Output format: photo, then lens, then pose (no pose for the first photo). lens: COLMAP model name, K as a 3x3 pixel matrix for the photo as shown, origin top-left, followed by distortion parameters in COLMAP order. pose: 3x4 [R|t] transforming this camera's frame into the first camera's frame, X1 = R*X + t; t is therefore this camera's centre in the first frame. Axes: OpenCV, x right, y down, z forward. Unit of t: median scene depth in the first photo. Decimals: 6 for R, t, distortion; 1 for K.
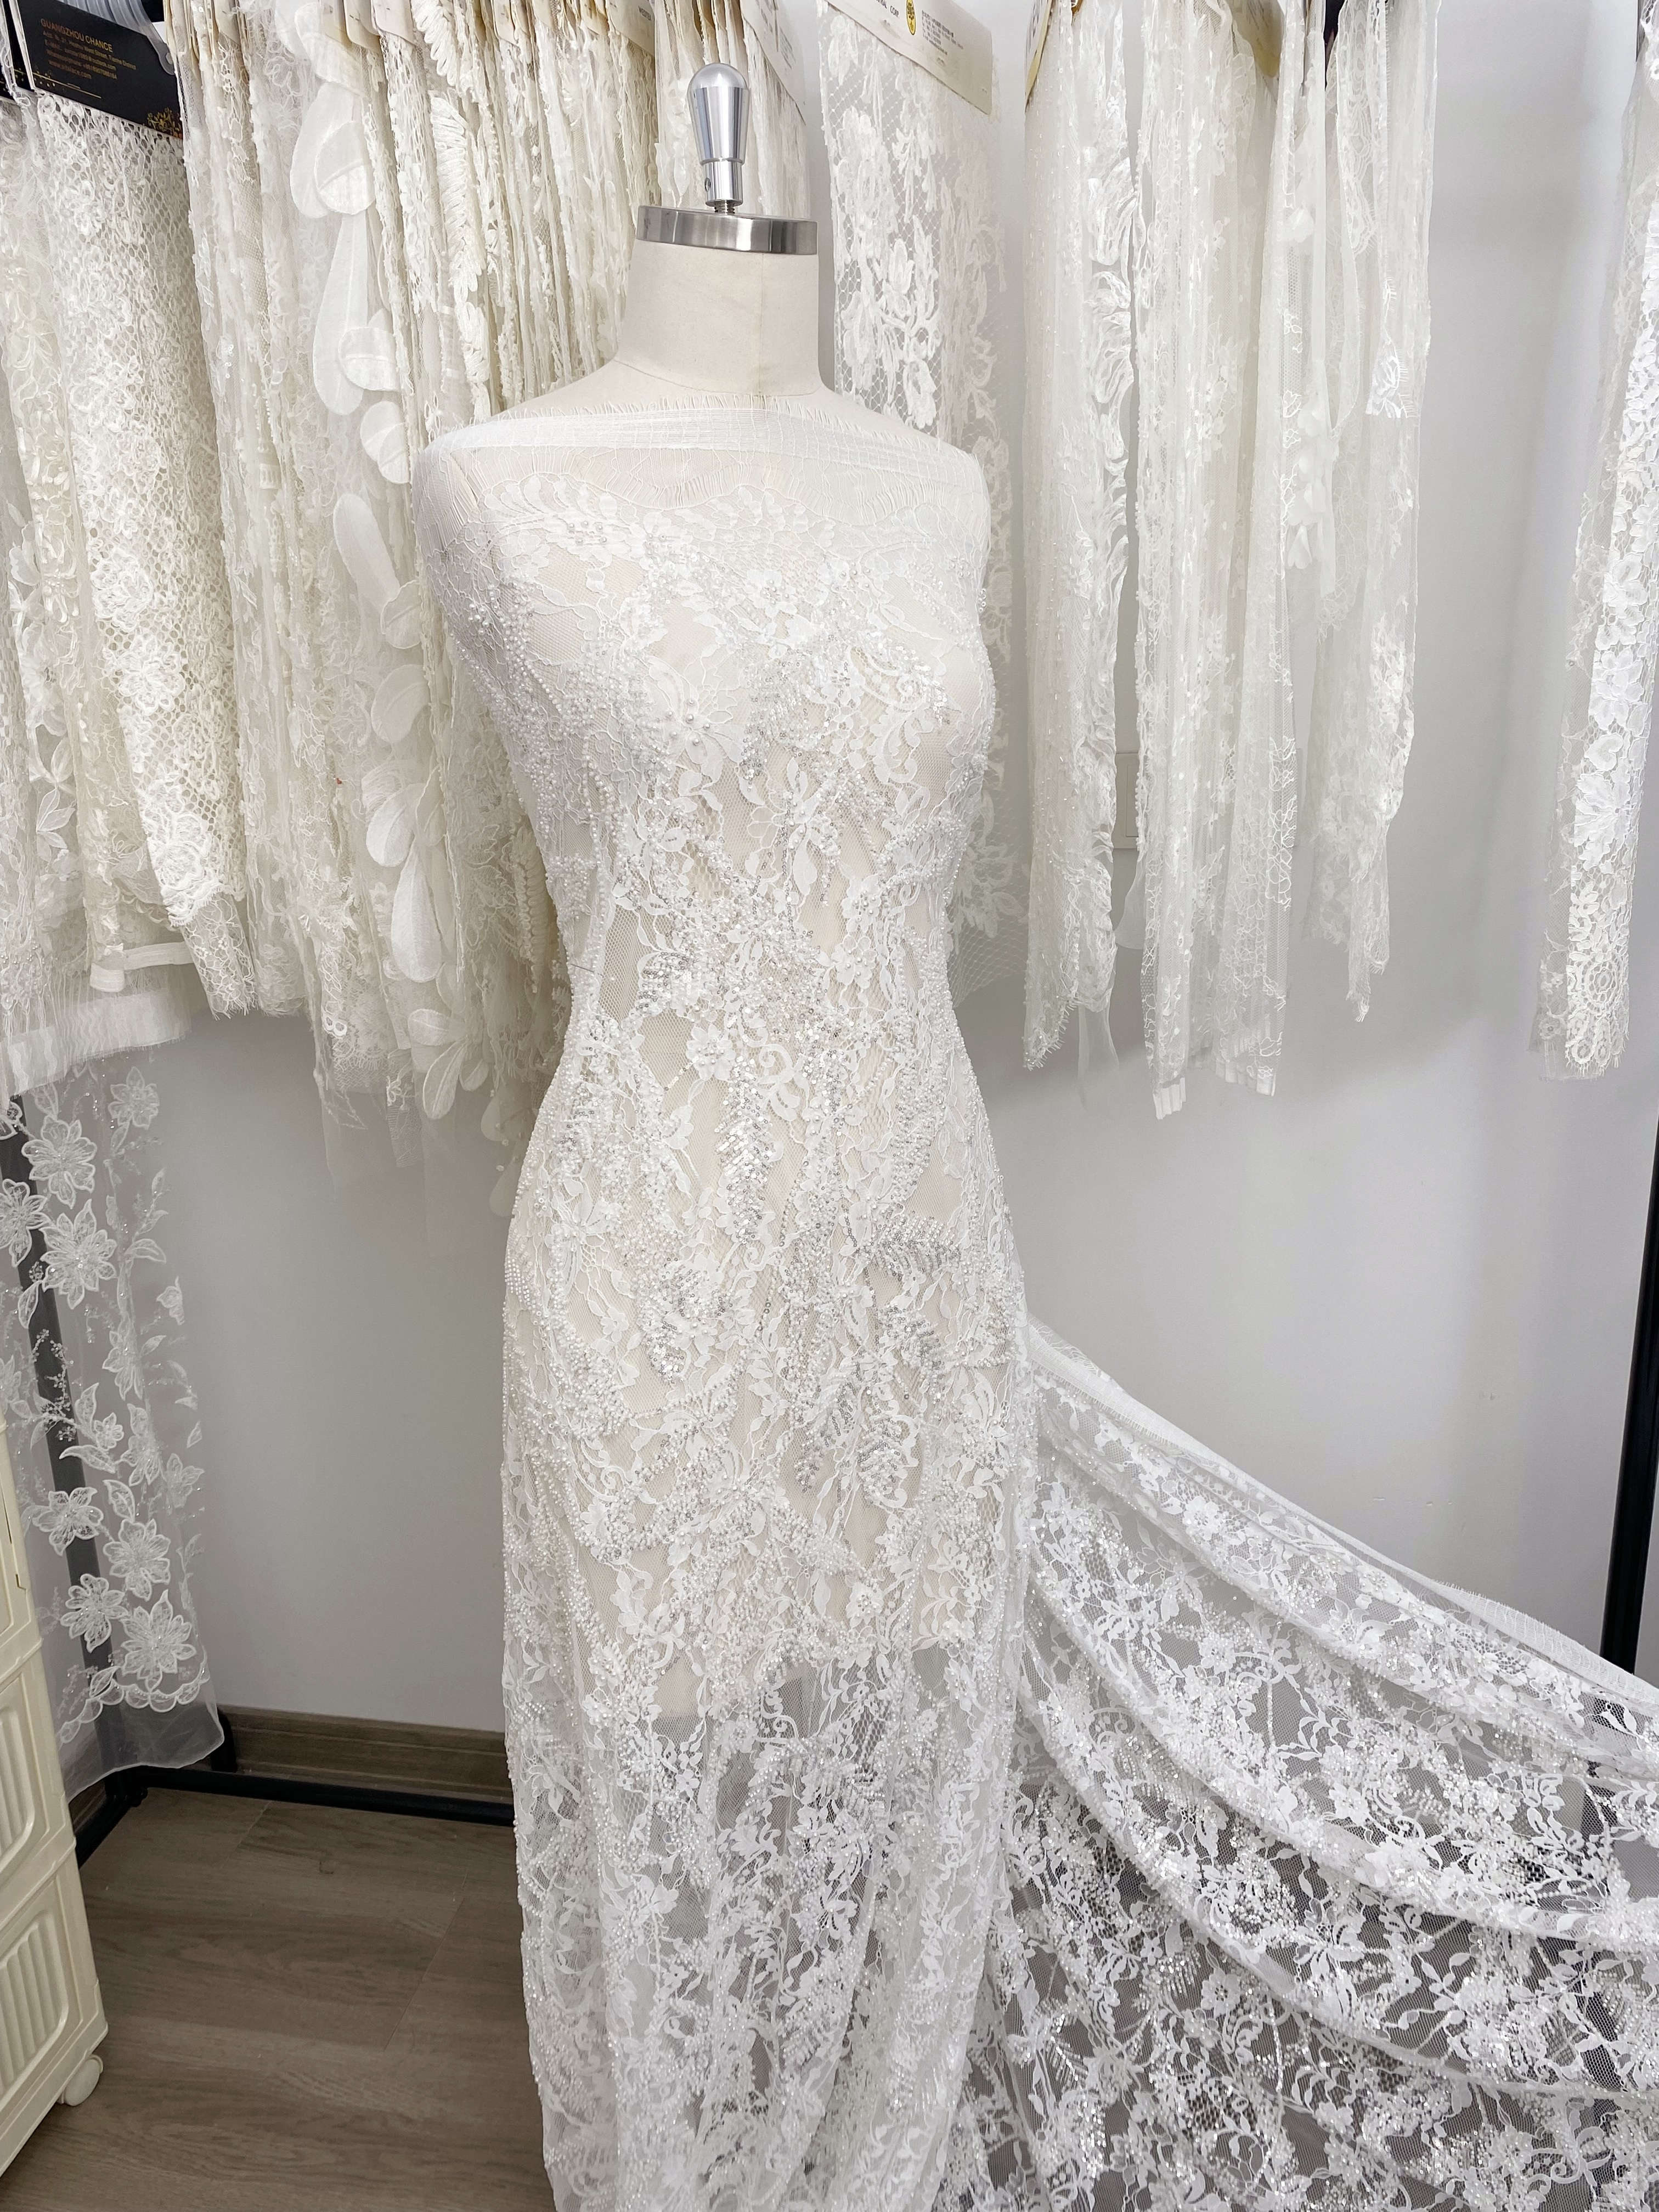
lens RADIAL K [[1712.4, 0, 829.5], [0, 1712.4, 1106.0], [0, 0, 1]] dist [0.002168, 0.003538]
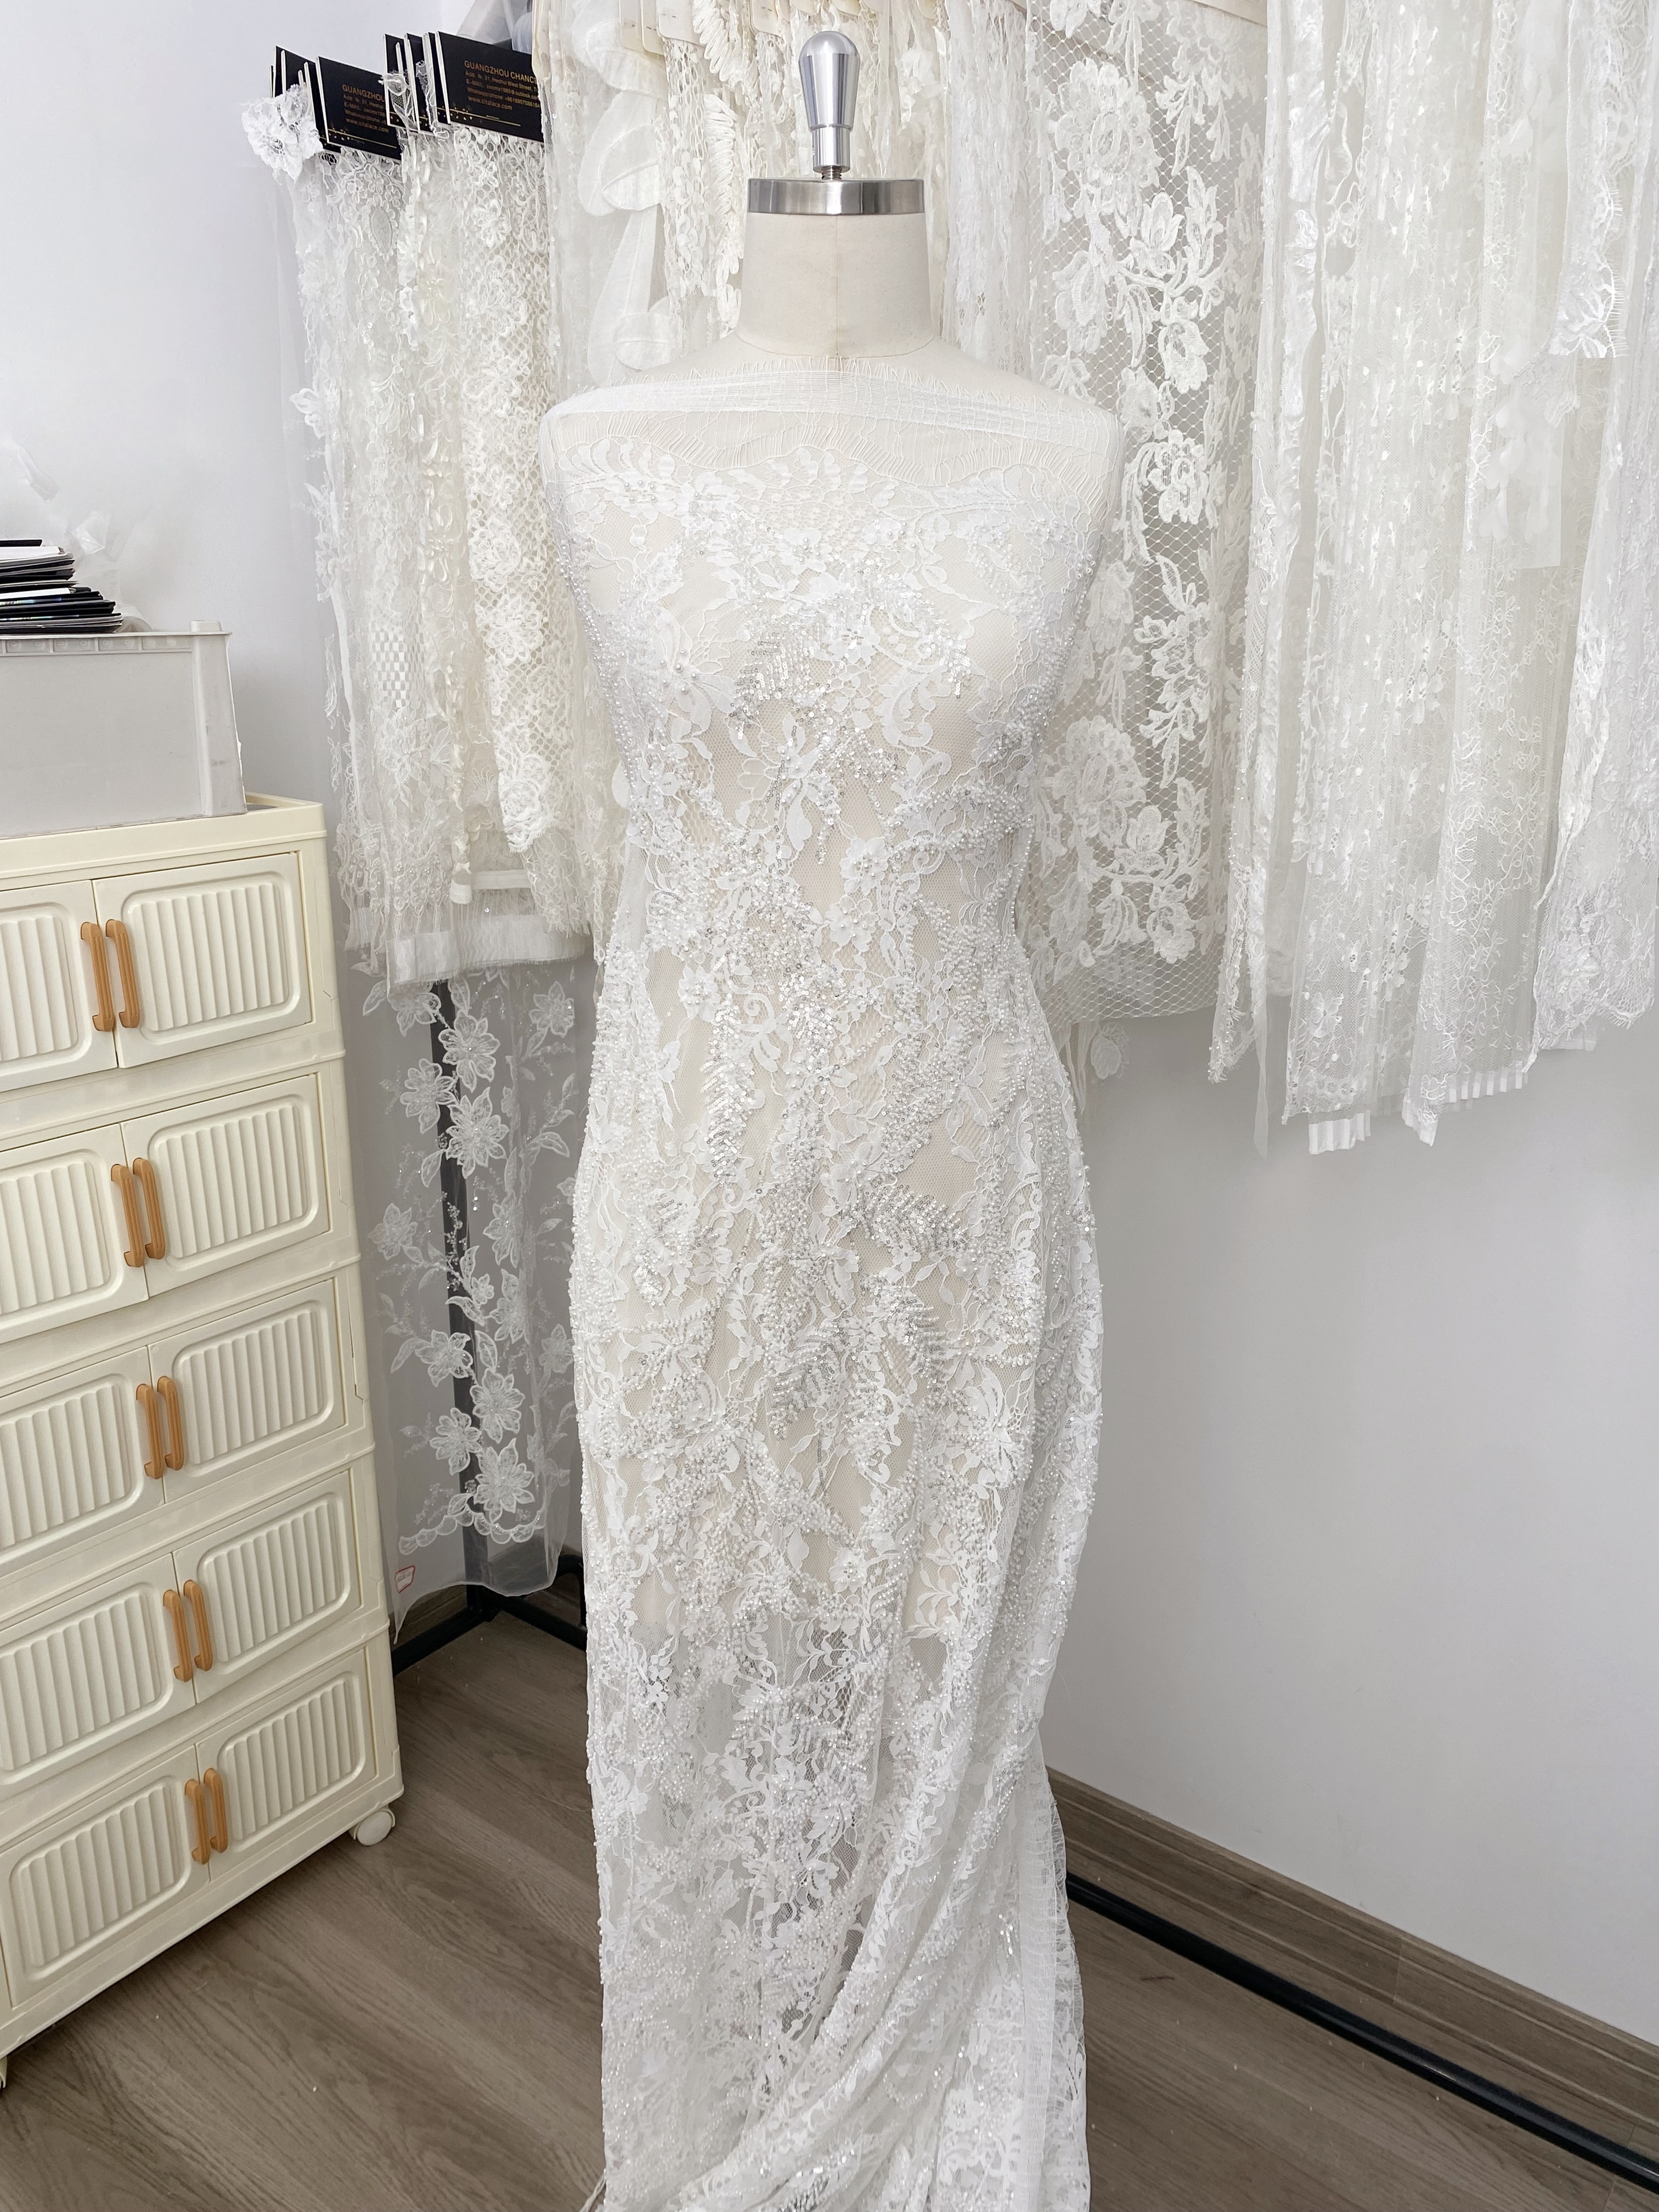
lens RADIAL K [[1702.6, 0, 829.5], [0, 1702.6, 1106.0], [0, 0, 1]] dist [0.003268, 0.008920]
pose [[0.890007, 0.151143, -0.430168, 0.390133], [-0.151848, 0.987855, 0.032923, -0.008280], [0.429919, 0.036019, 0.902149, 0.089674]]
